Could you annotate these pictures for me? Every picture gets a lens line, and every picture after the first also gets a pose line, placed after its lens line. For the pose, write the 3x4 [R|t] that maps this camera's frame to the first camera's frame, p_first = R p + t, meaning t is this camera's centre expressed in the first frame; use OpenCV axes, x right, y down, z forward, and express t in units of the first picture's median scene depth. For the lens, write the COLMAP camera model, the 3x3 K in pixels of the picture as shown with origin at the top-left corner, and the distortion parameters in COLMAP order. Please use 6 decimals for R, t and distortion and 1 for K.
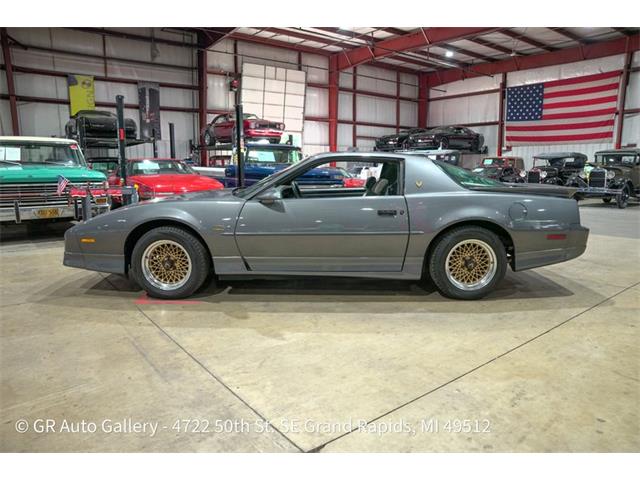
lens RADIAL K [[437.9, 0, 320.7], [0, 437.9, 238.0], [0, 0, 1]] dist [-0.137954, 0.107743]
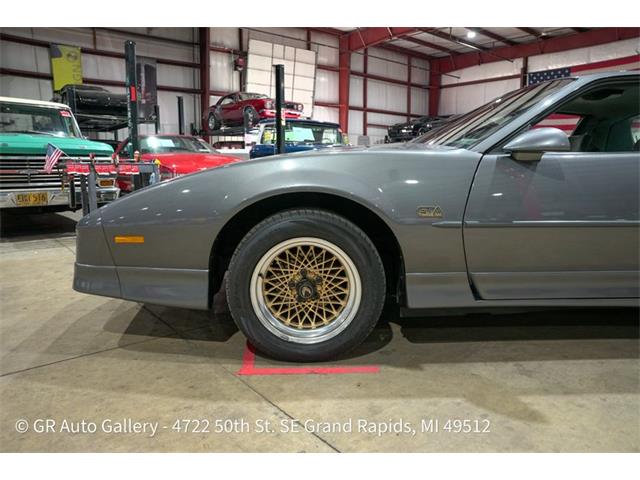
lens RADIAL K [[437.9, 0, 321.7], [0, 437.9, 238.7], [0, 0, 1]] dist [-0.137954, 0.107743]
pose [[0.999286, -0.003632, 0.037596, -0.079054], [0.003207, 0.999930, 0.011361, 0.000071], [-0.037635, -0.011232, 0.999228, 0.116102]]
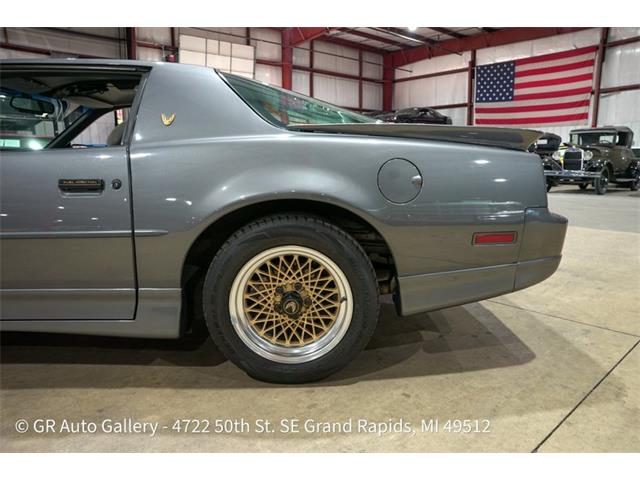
lens RADIAL K [[437.9, 0, 320.8], [0, 437.9, 238.7], [0, 0, 1]] dist [-0.137954, 0.107743]
pose [[0.998817, -0.009934, 0.047604, 0.078125], [0.008934, 0.999736, 0.021178, -0.002801], [-0.047802, -0.020727, 0.998642, 0.124302]]
